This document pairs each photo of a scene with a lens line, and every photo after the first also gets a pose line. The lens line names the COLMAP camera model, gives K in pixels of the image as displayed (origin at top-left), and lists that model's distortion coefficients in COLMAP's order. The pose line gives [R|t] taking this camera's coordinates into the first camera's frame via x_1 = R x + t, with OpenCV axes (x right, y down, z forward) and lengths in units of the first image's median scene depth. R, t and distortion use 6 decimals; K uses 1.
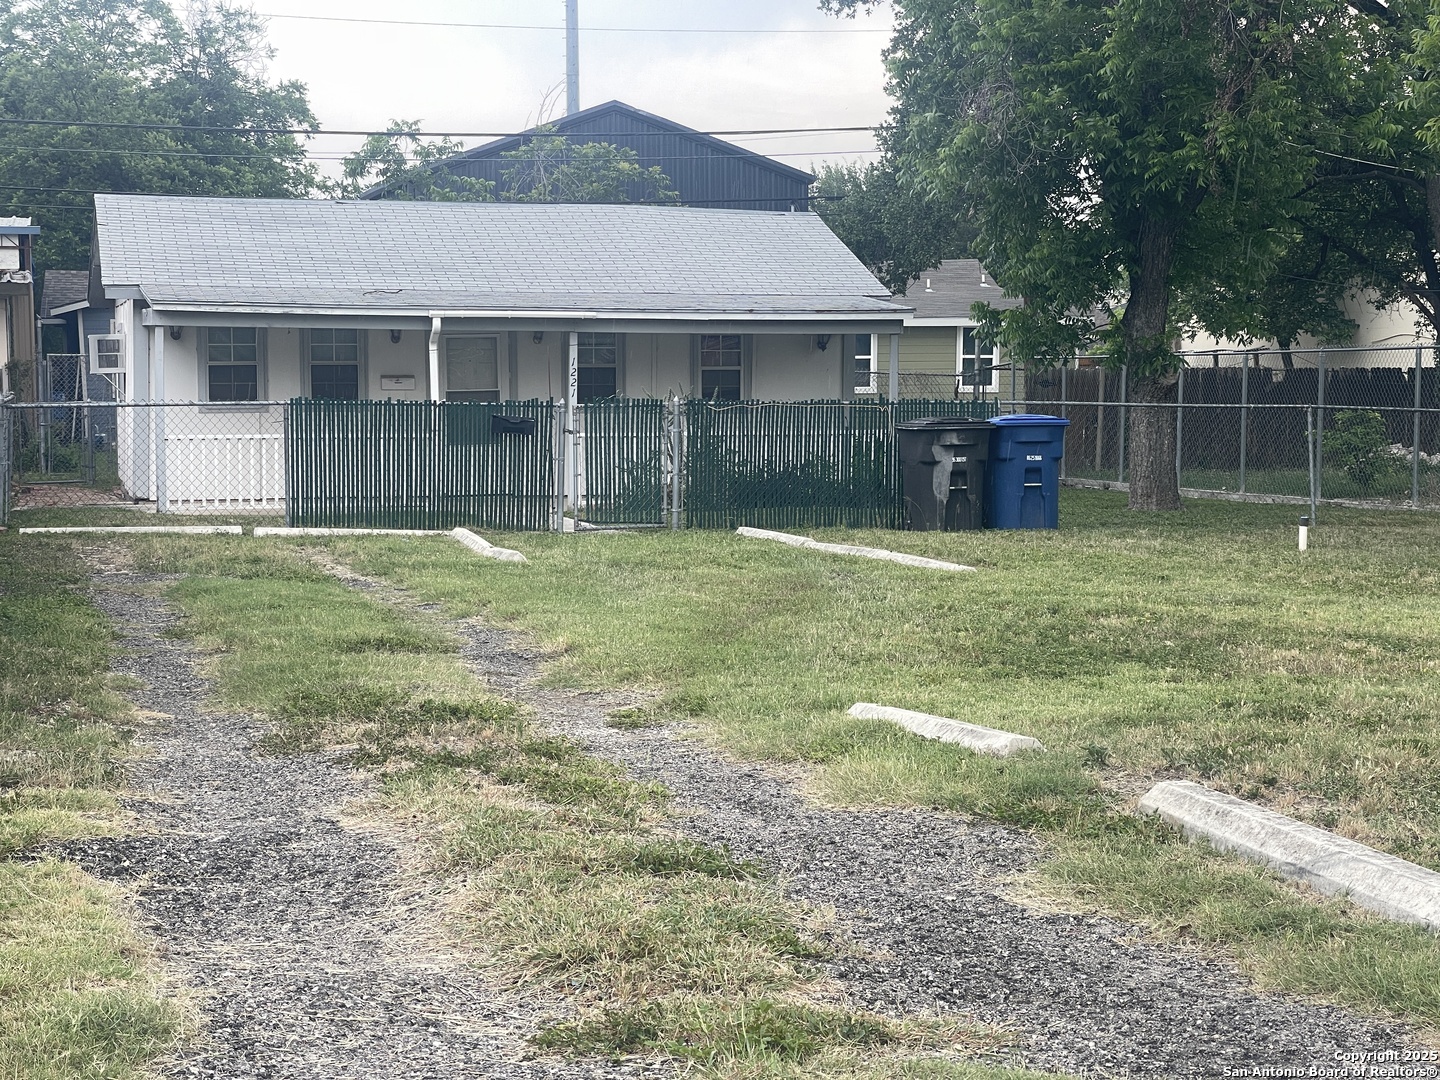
lens RADIAL K [[2642.9, 0, 718.1], [0, 2642.9, 543.0], [0, 0, 1]] dist [0.176206, 0.000000]
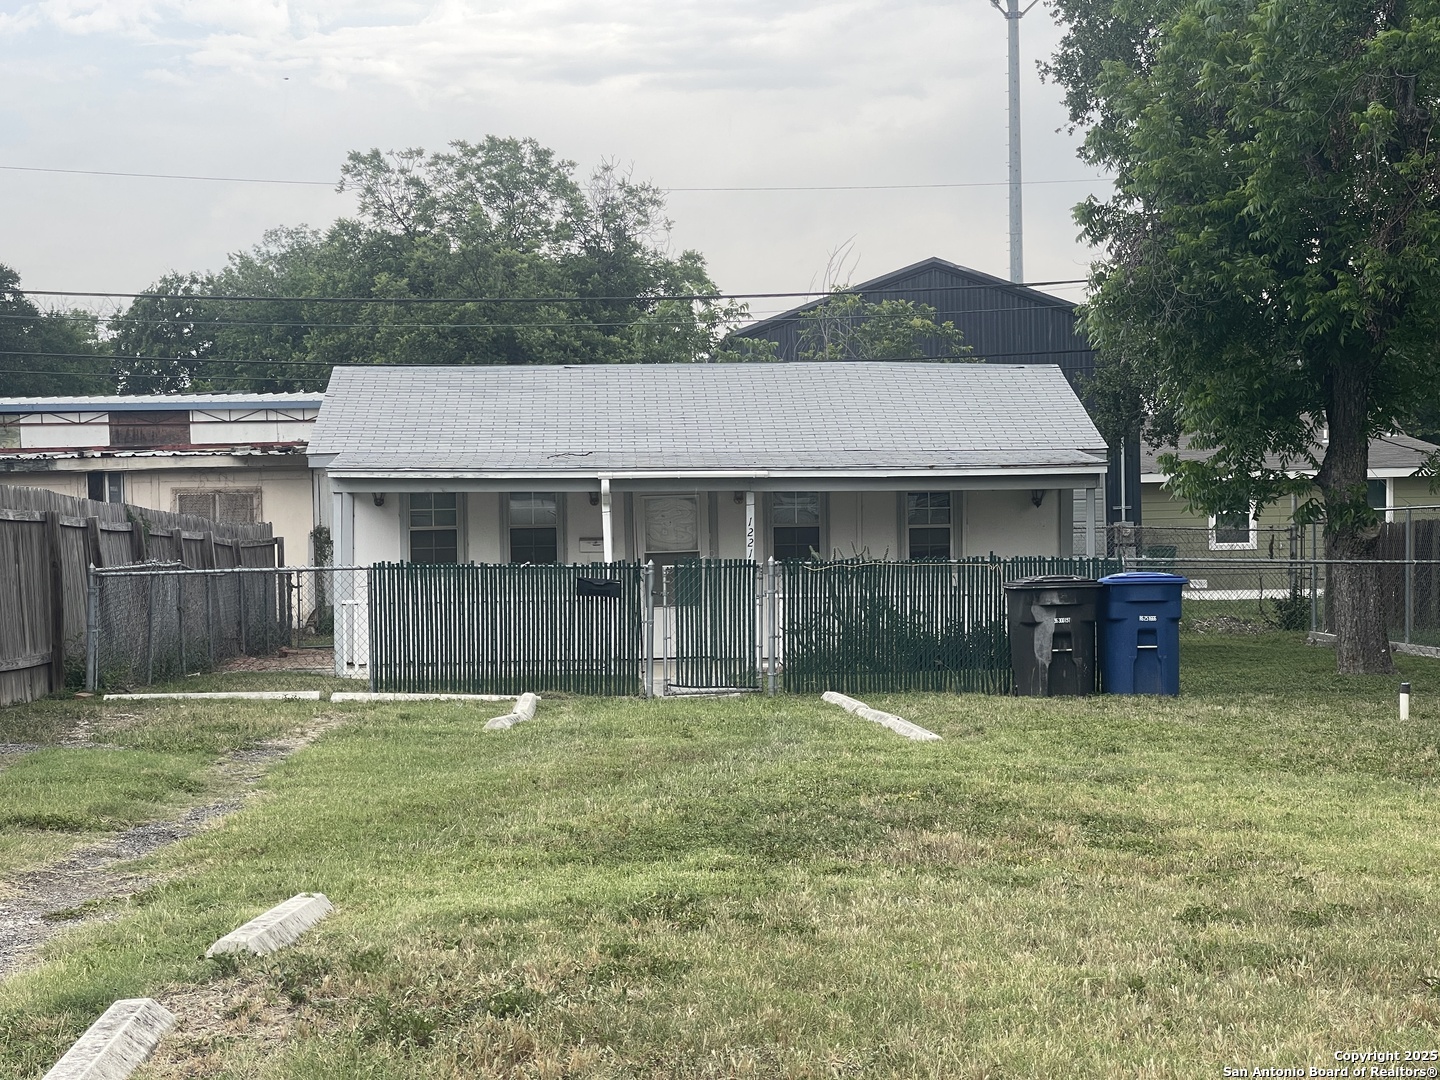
lens RADIAL K [[2642.9, 0, 726.2], [0, 2642.9, 524.6], [0, 0, 1]] dist [0.176206, 0.000000]
pose [[0.980480, -0.012315, -0.196233, 0.122144], [-0.000834, 0.997767, -0.066787, -0.001846], [0.196618, 0.065647, 0.978280, 0.038191]]
